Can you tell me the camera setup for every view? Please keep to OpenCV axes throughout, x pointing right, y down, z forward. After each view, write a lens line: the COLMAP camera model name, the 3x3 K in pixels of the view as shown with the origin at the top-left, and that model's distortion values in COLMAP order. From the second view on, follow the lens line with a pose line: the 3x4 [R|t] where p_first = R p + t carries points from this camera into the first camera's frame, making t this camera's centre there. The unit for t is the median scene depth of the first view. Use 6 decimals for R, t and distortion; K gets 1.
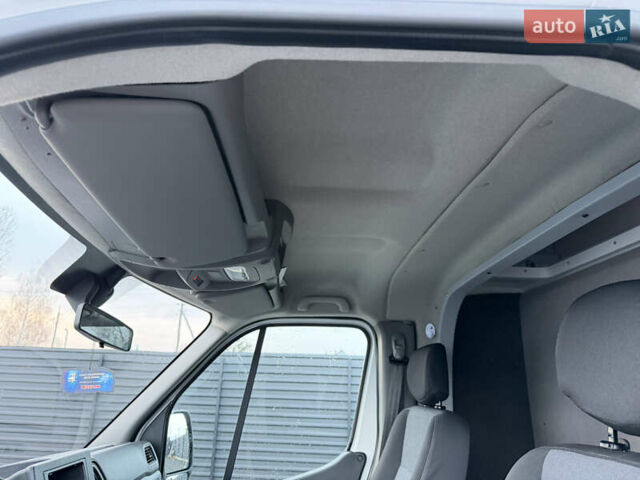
lens RADIAL K [[428.4, 0, 320.0], [0, 428.4, 240.0], [0, 0, 1]] dist [0.001151, 0.002273]
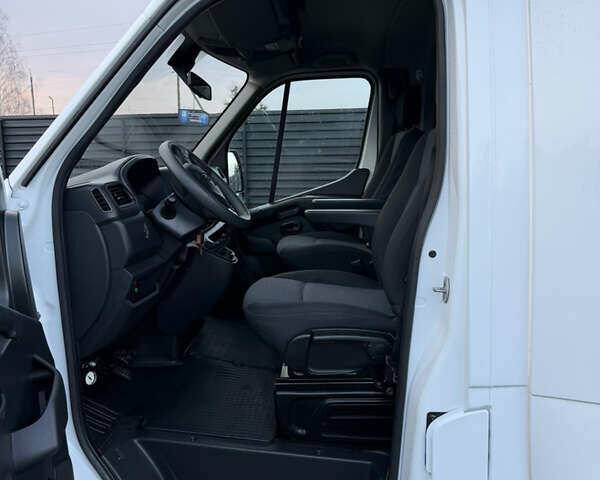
lens RADIAL K [[542.9, 0, 299.8], [0, 542.9, 251.2], [0, 0, 1]] dist [0.155679, -0.280988]
pose [[0.993193, -0.024600, -0.113849, 0.077110], [0.076458, 0.875066, 0.477926, -0.141454], [0.087868, -0.483377, 0.870991, -0.707122]]
